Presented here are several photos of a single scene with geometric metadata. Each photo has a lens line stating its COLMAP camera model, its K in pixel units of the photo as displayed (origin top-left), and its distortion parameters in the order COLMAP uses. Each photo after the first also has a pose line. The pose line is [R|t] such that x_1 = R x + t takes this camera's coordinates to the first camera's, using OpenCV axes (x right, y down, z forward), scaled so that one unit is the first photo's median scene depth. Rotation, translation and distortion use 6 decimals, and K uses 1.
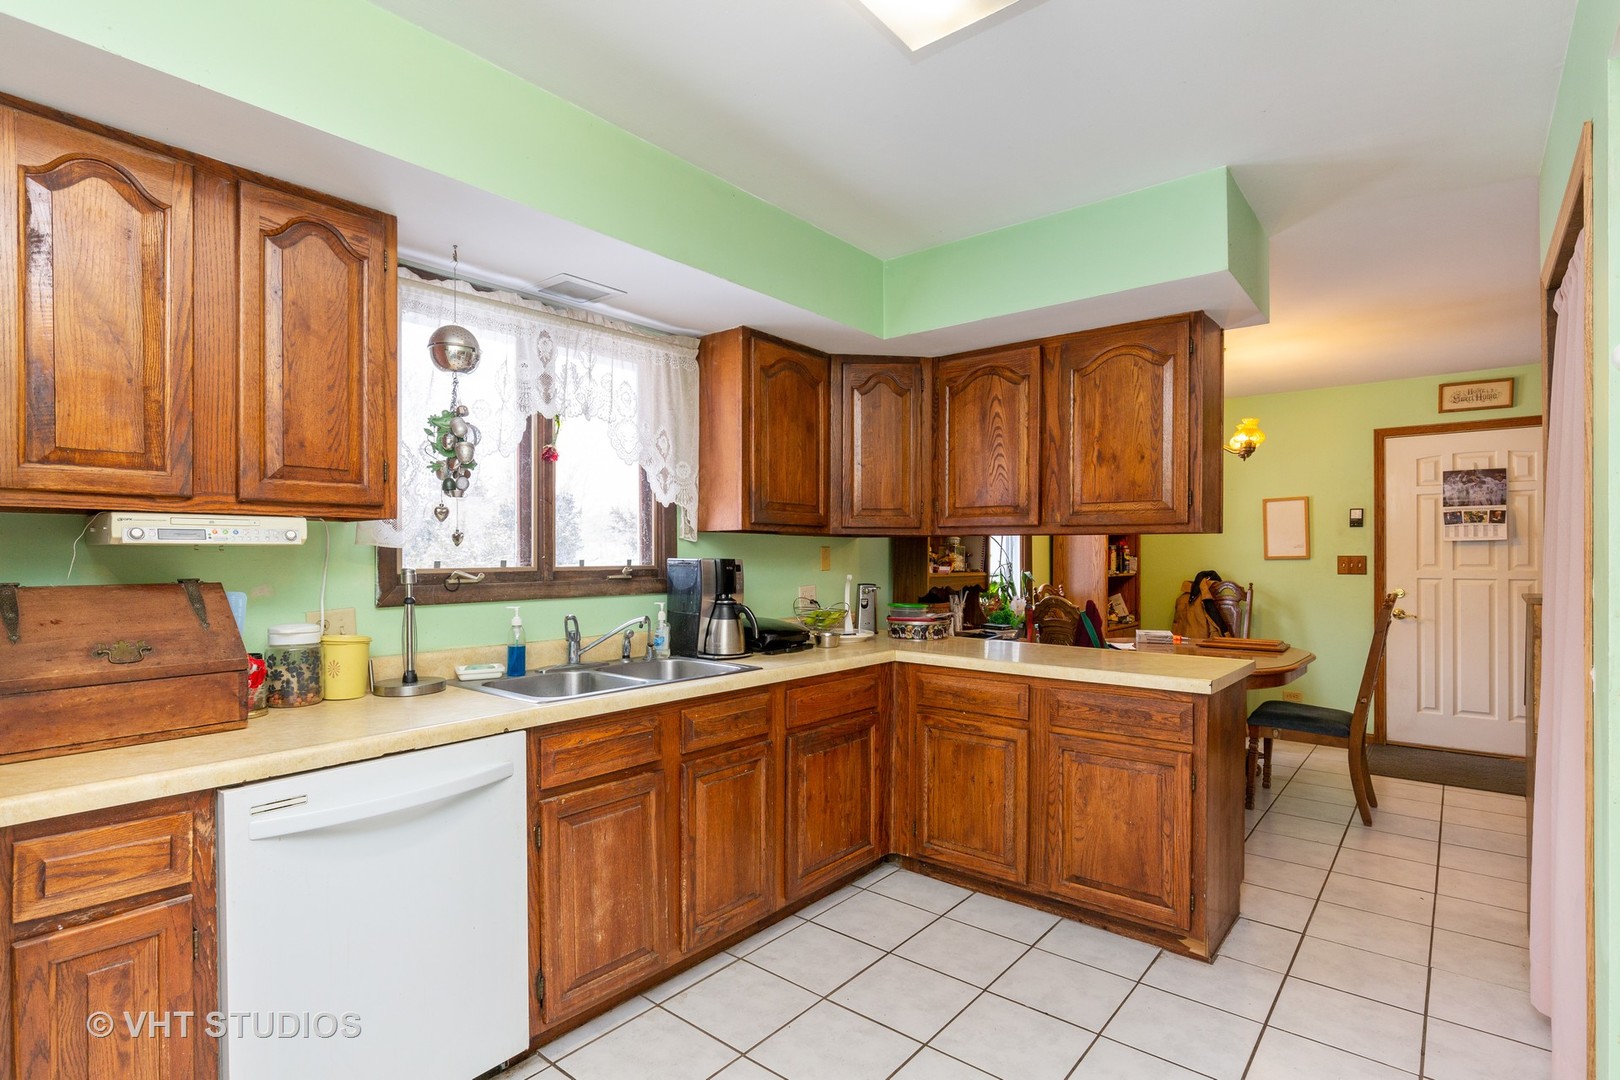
lens RADIAL K [[798.6, 0, 808.4], [0, 798.6, 552.1], [0, 0, 1]] dist [-0.004389, -0.000183]
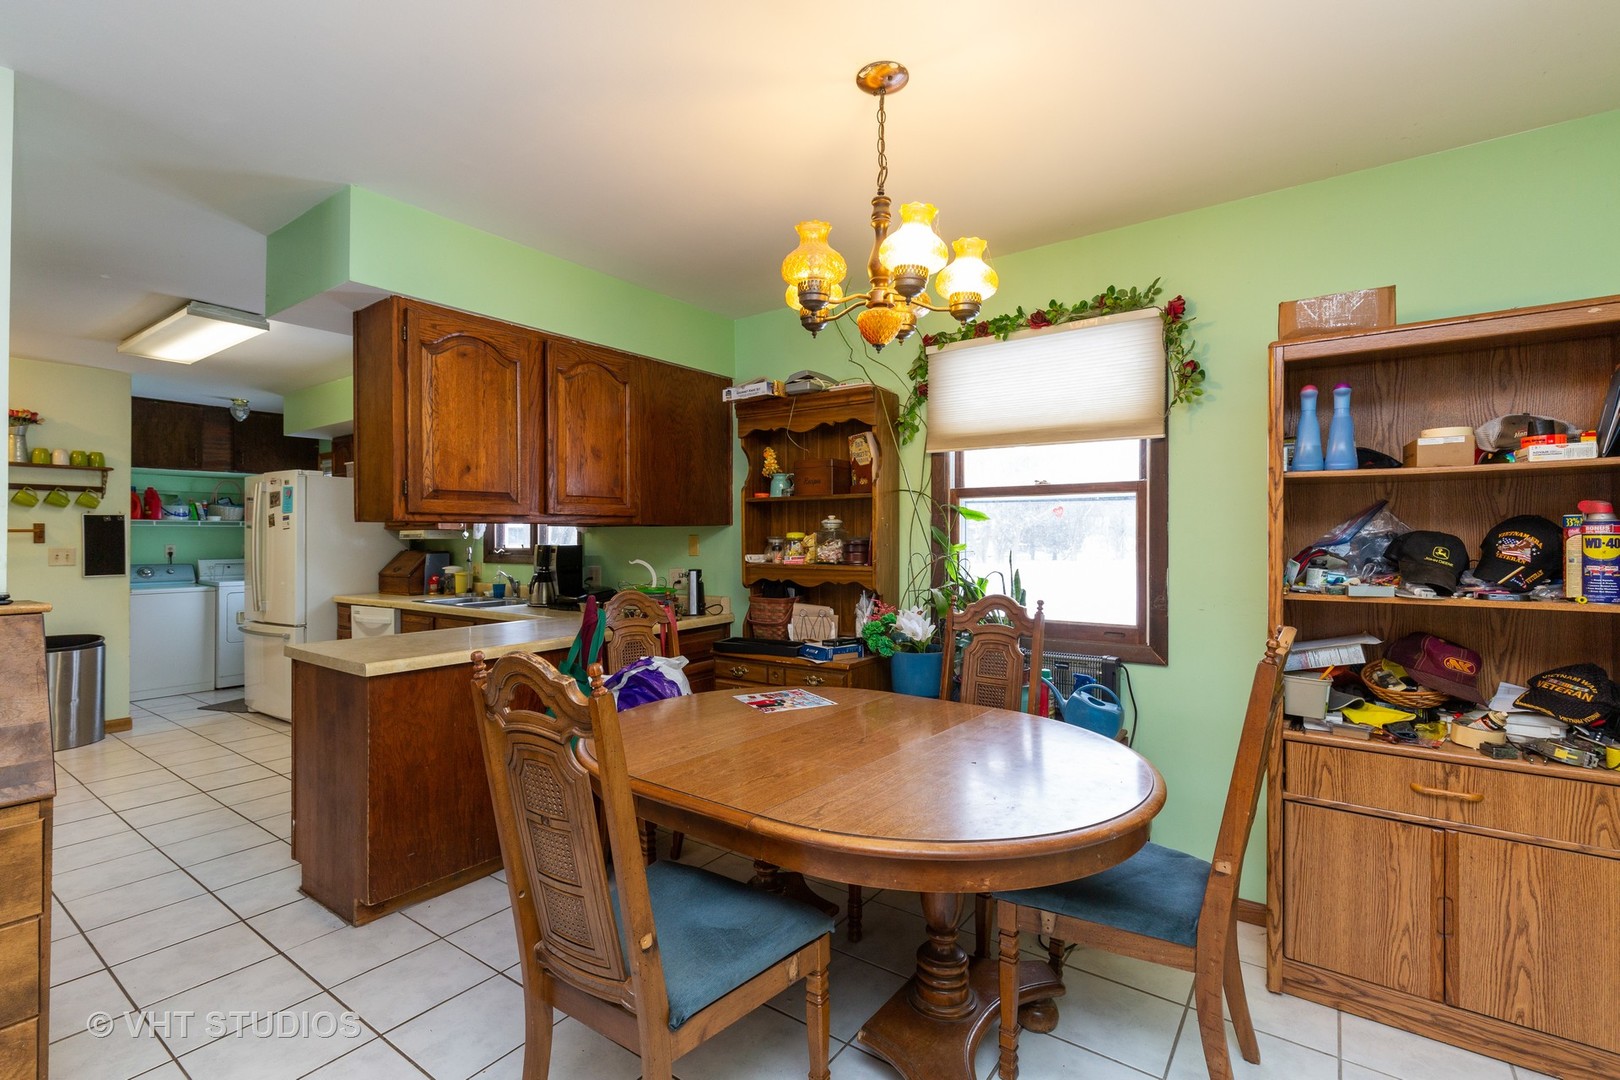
lens RADIAL K [[725.6, 0, 810.4], [0, 725.6, 535.8], [0, 0, 1]] dist [0.000437, -0.000662]
pose [[0.064705, -0.003484, -0.997898, 1.671380], [0.006505, 0.999974, -0.003070, -0.002226], [0.997883, -0.006293, 0.064726, 1.731261]]
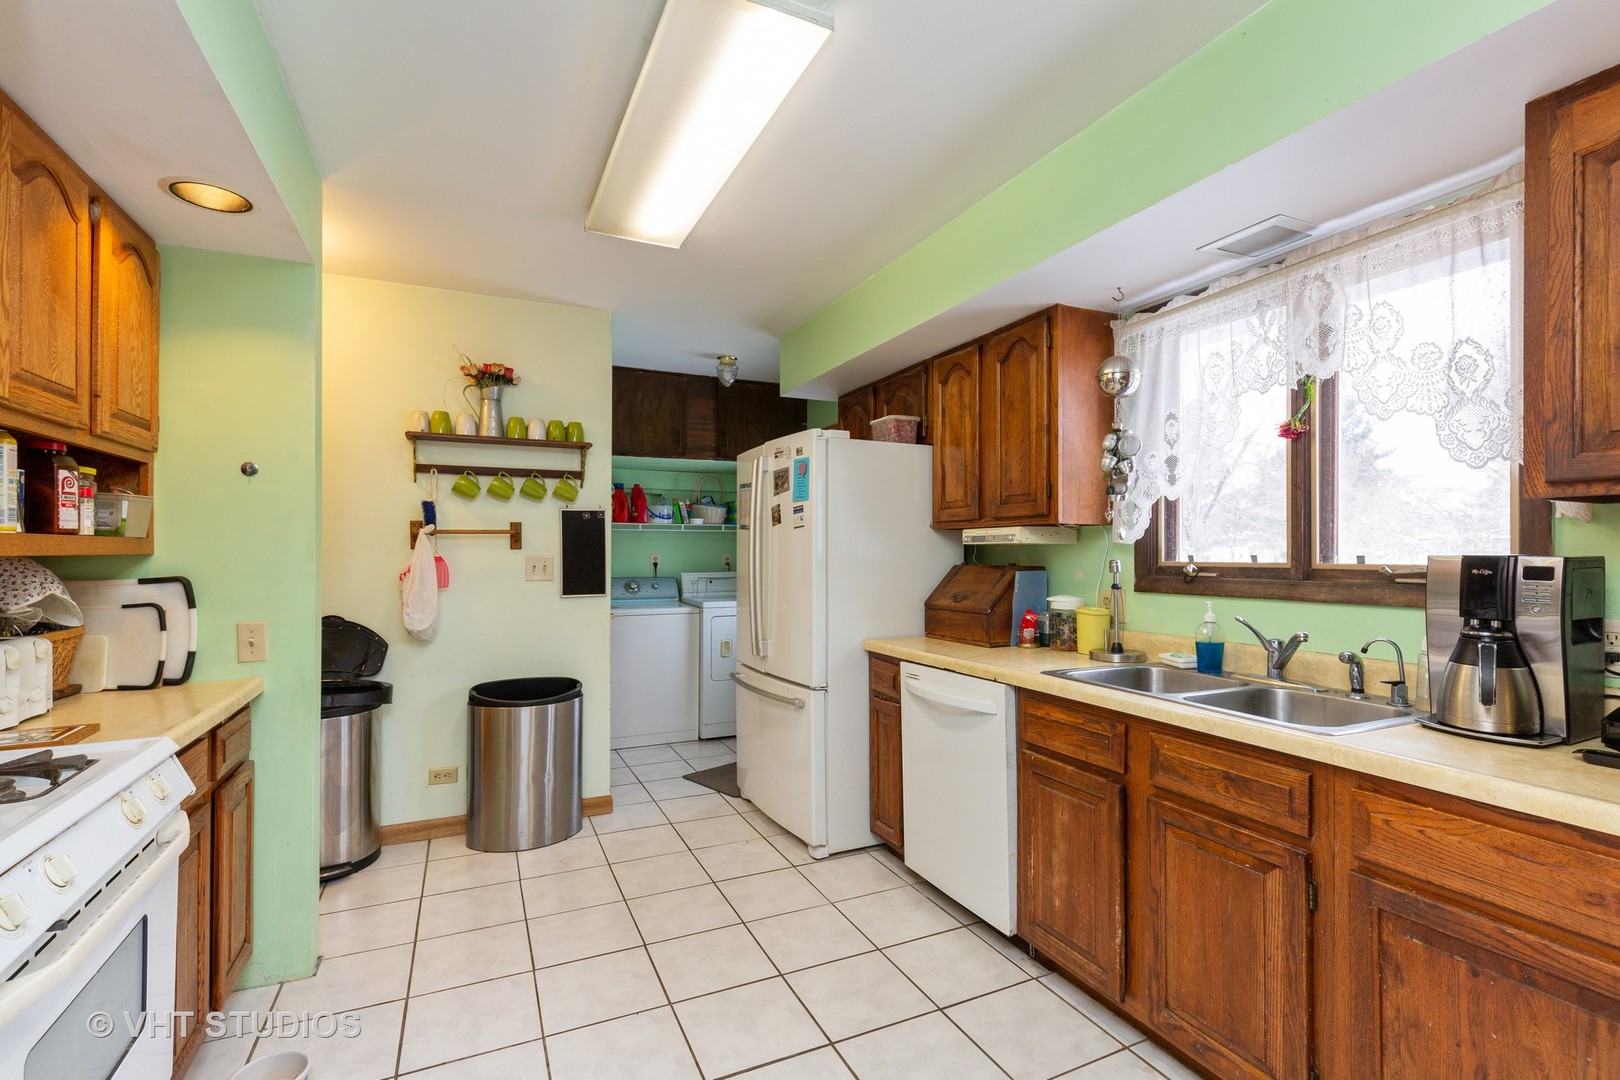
lens RADIAL K [[725.6, 0, 808.4], [0, 725.6, 544.9], [0, 0, 1]] dist [0.000437, -0.000662]
pose [[-0.438188, -0.008039, -0.898848, 0.653739], [0.003497, 0.999937, -0.010648, 0.005817], [0.898877, -0.007810, -0.438132, 0.953664]]
